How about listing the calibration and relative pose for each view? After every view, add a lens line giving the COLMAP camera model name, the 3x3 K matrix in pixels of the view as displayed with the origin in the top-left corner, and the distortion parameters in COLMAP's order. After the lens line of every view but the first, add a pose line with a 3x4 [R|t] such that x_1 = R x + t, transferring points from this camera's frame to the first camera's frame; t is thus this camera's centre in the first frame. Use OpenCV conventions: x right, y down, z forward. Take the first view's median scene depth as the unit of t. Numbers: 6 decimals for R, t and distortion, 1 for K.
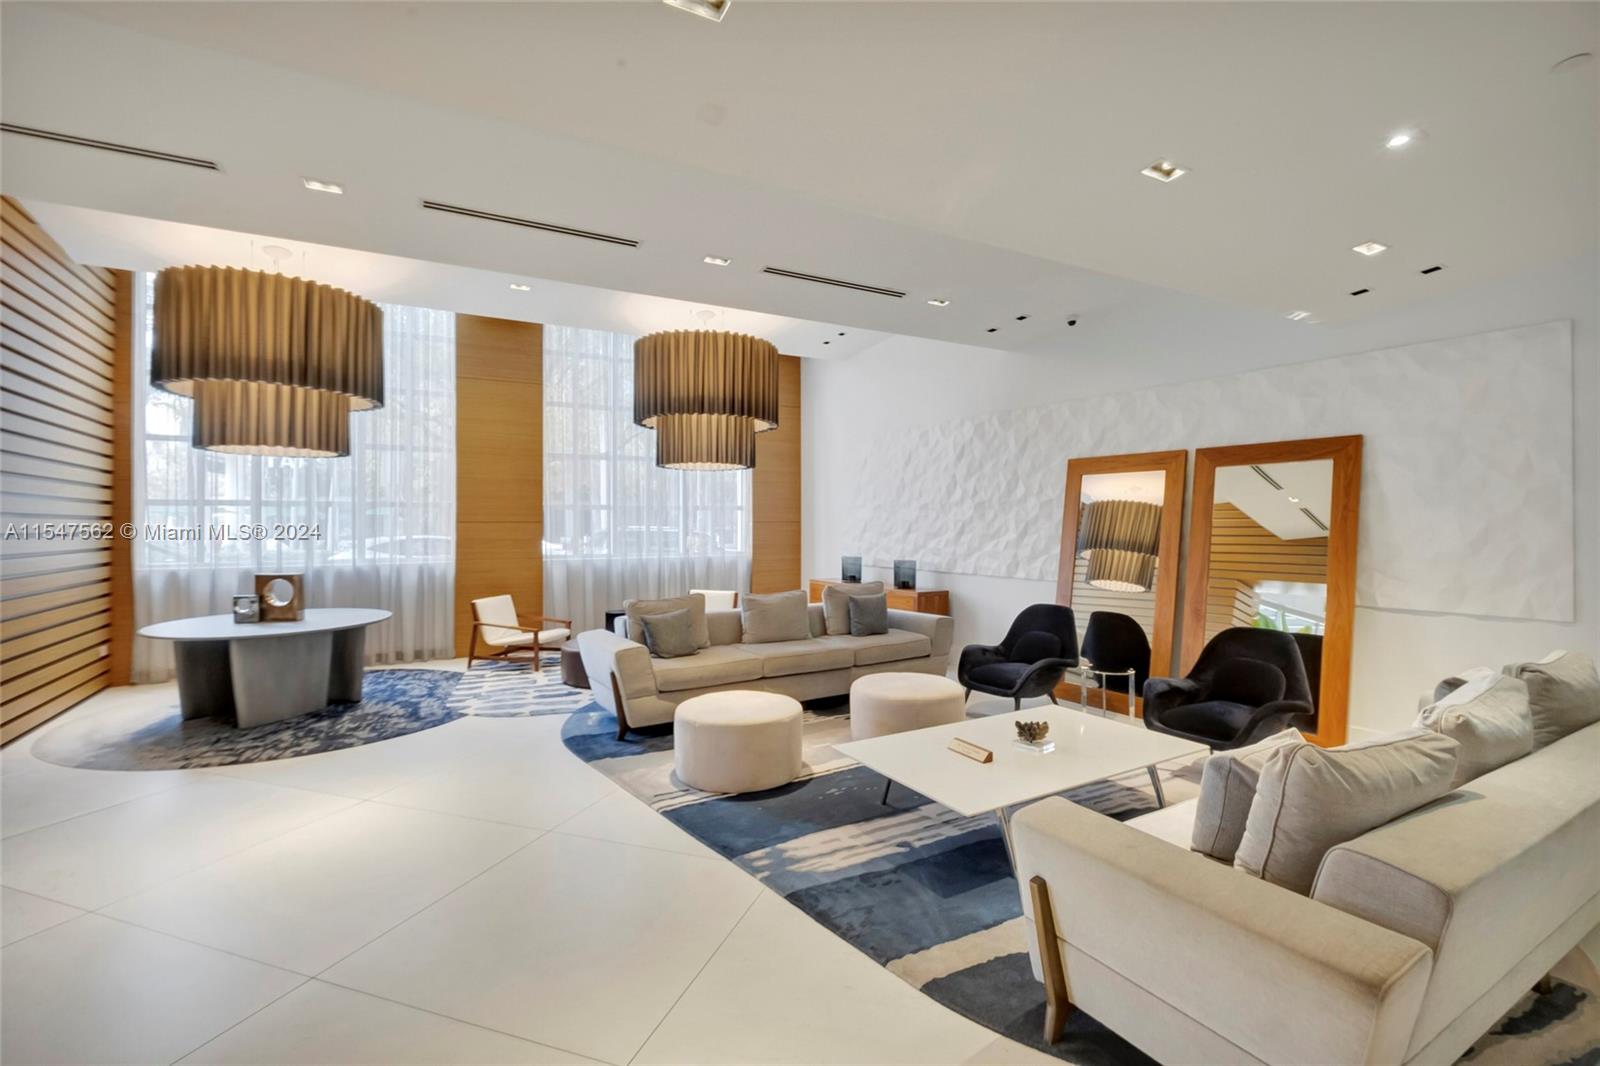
lens RADIAL K [[706.0, 0, 797.1], [0, 706.0, 538.0], [0, 0, 1]] dist [0.008019, -0.008527]
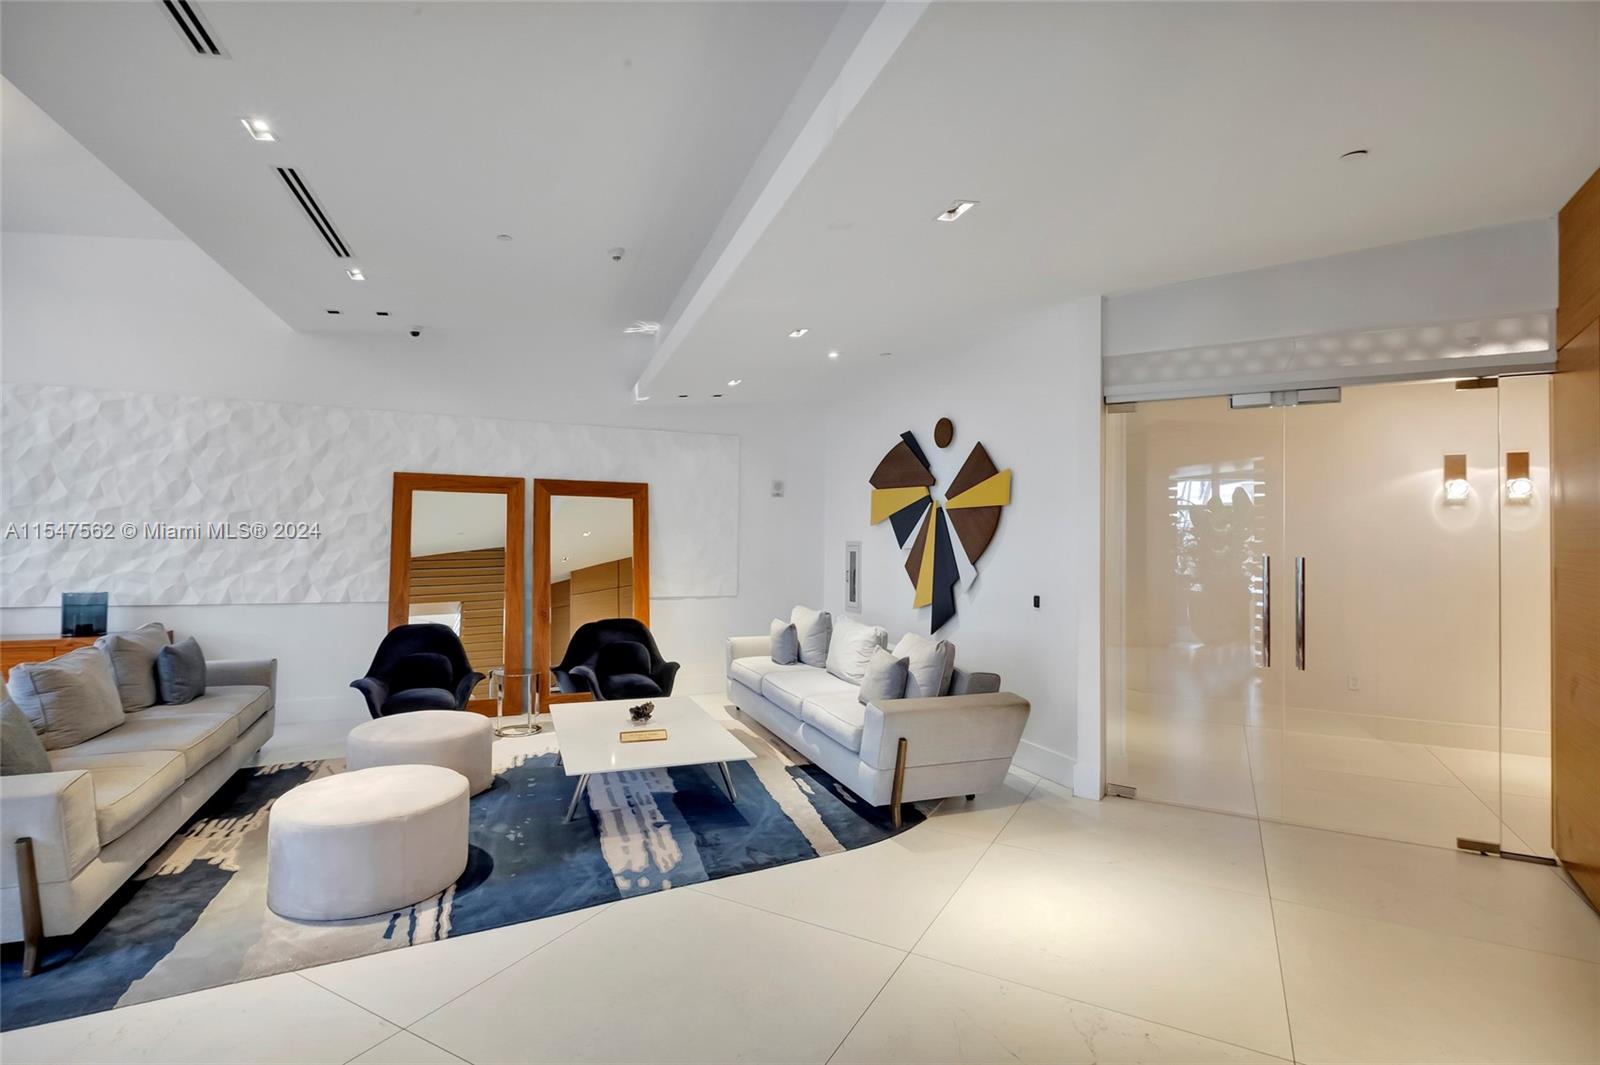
lens RADIAL K [[776.6, 0, 763.4], [0, 776.6, 542.8], [0, 0, 1]] dist [0.008885, -0.000756]
pose [[0.185317, 0.005826, 0.982662, -0.640901], [0.011307, 0.999904, -0.008060, -0.002398], [-0.982614, 0.012605, 0.185233, 0.370134]]
